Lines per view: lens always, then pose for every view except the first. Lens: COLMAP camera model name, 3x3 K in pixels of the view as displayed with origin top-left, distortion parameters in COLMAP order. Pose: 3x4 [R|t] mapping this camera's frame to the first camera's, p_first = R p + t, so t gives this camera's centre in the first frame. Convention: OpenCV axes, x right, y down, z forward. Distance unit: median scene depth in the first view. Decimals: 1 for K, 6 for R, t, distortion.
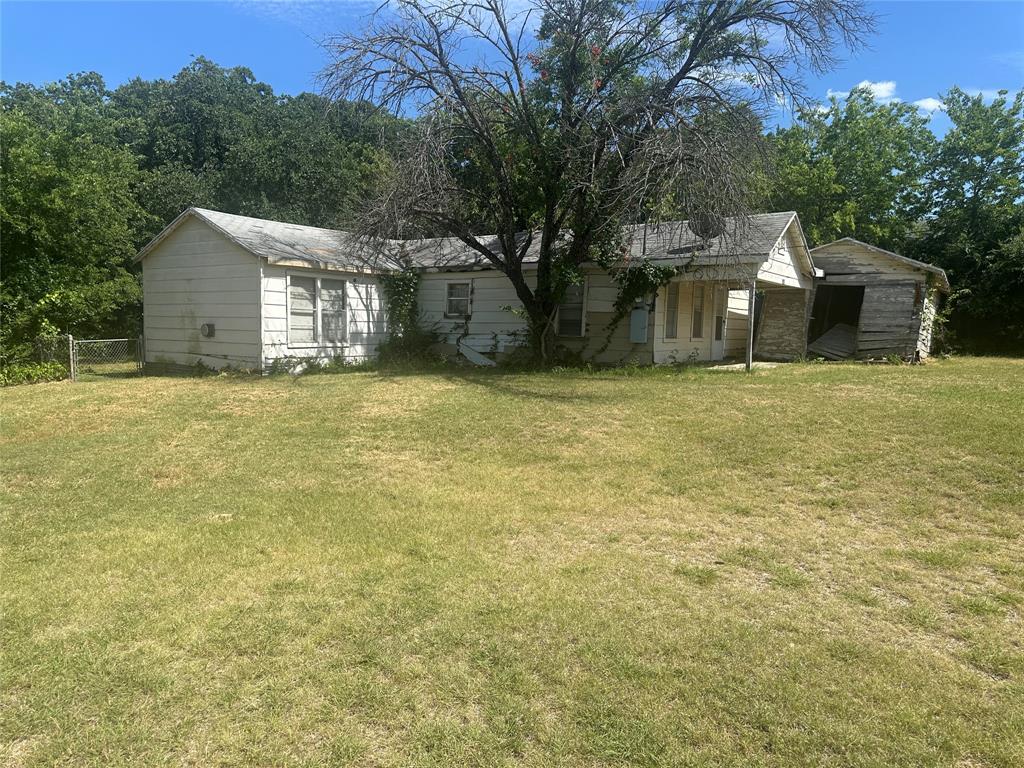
lens RADIAL K [[729.9, 0, 512.0], [0, 729.9, 384.0], [0, 0, 1]] dist [0.026467, -0.016816]
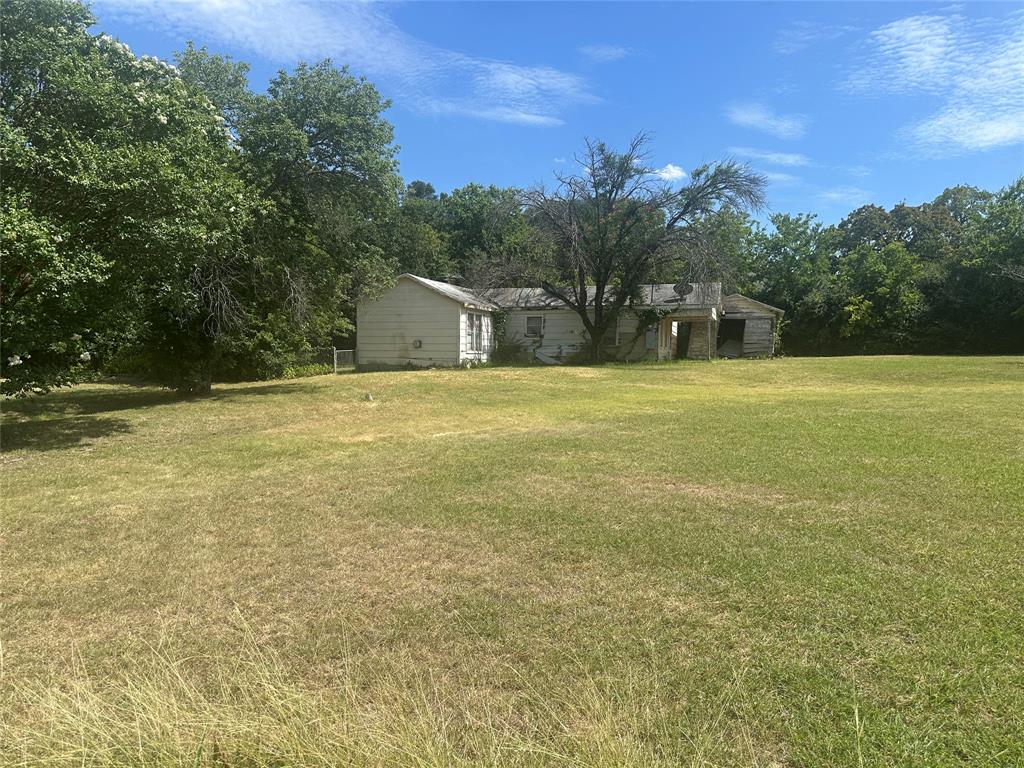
lens RADIAL K [[729.9, 0, 512.0], [0, 729.9, 384.0], [0, 0, 1]] dist [0.026467, -0.016816]
pose [[0.965171, -0.020470, 0.260819, -0.621453], [0.030142, 0.998996, -0.033136, 0.080939], [-0.259879, 0.039844, 0.964819, -0.683589]]
